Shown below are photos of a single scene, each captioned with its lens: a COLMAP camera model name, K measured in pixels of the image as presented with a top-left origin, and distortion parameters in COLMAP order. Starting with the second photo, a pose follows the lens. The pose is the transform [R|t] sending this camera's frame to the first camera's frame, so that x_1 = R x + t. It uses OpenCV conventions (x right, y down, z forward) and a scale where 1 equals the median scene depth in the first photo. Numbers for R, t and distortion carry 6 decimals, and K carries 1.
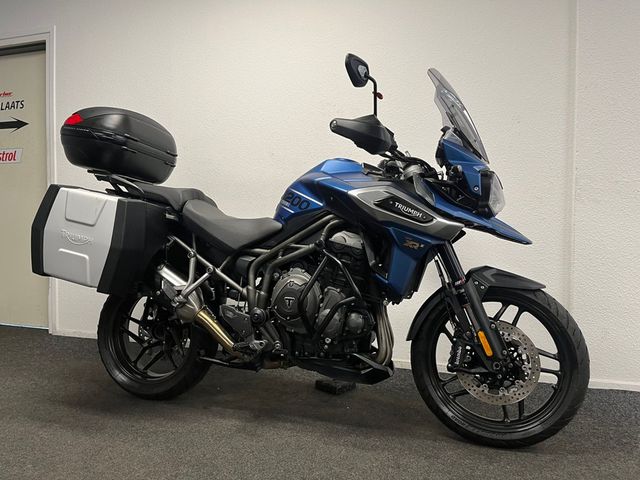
lens RADIAL K [[500.1, 0, 322.2], [0, 500.1, 236.5], [0, 0, 1]] dist [0.082887, -0.081858]
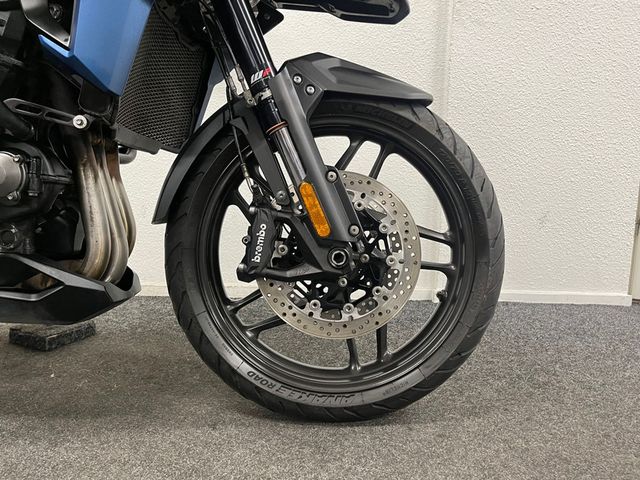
lens RADIAL K [[500.1, 0, 322.2], [0, 500.1, 236.5], [0, 0, 1]] dist [0.082887, -0.081858]
pose [[0.954685, -0.029876, 0.296116, 0.187982], [-0.001716, 0.994380, 0.105858, 0.179707], [-0.297614, -0.101569, 0.949268, 0.549476]]
